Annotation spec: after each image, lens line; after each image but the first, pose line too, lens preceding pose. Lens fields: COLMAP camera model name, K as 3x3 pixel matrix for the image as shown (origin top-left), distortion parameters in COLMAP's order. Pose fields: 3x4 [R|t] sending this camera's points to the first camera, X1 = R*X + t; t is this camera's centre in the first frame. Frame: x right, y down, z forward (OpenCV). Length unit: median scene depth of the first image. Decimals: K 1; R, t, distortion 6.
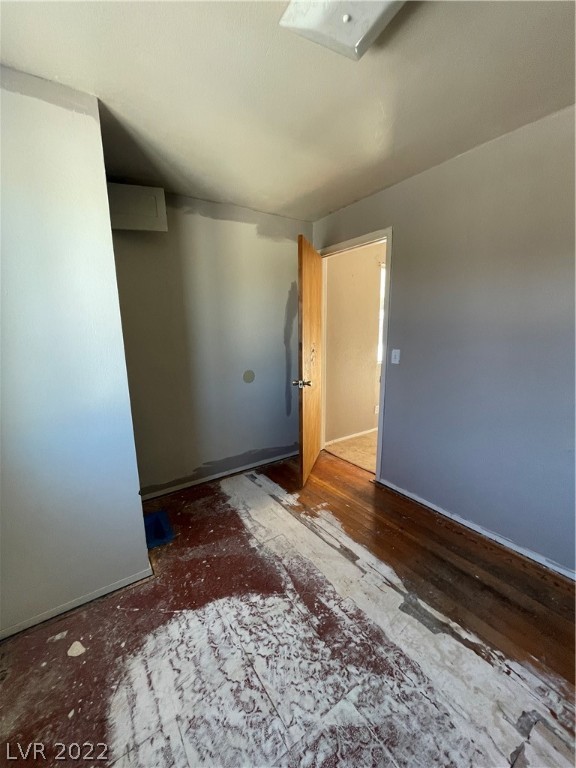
lens RADIAL K [[309.7, 0, 288.0], [0, 309.7, 384.0], [0, 0, 1]] dist [-0.000536, -0.000328]
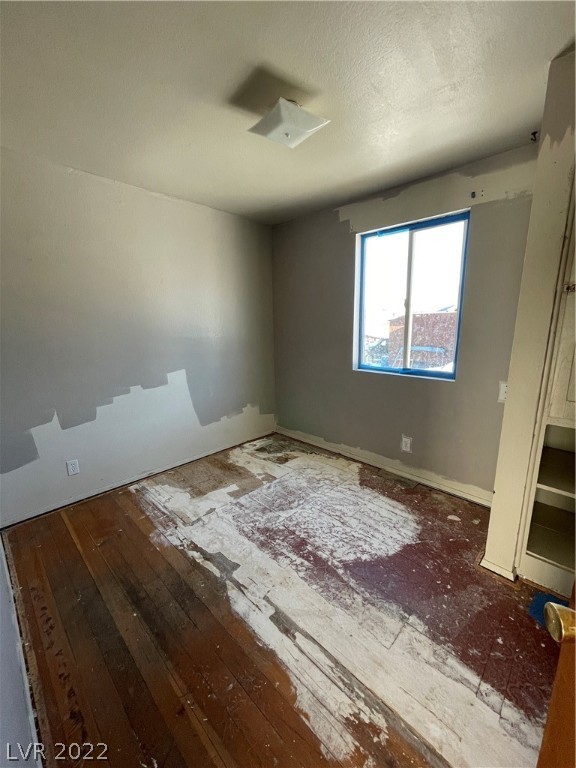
lens RADIAL K [[309.7, 0, 288.0], [0, 309.7, 384.0], [0, 0, 1]] dist [-0.000536, -0.000328]
pose [[-0.979874, 0.066165, -0.188334, 0.347414], [-0.010840, 0.924441, 0.381171, -0.319875], [0.199323, 0.375541, -0.905118, 1.766517]]
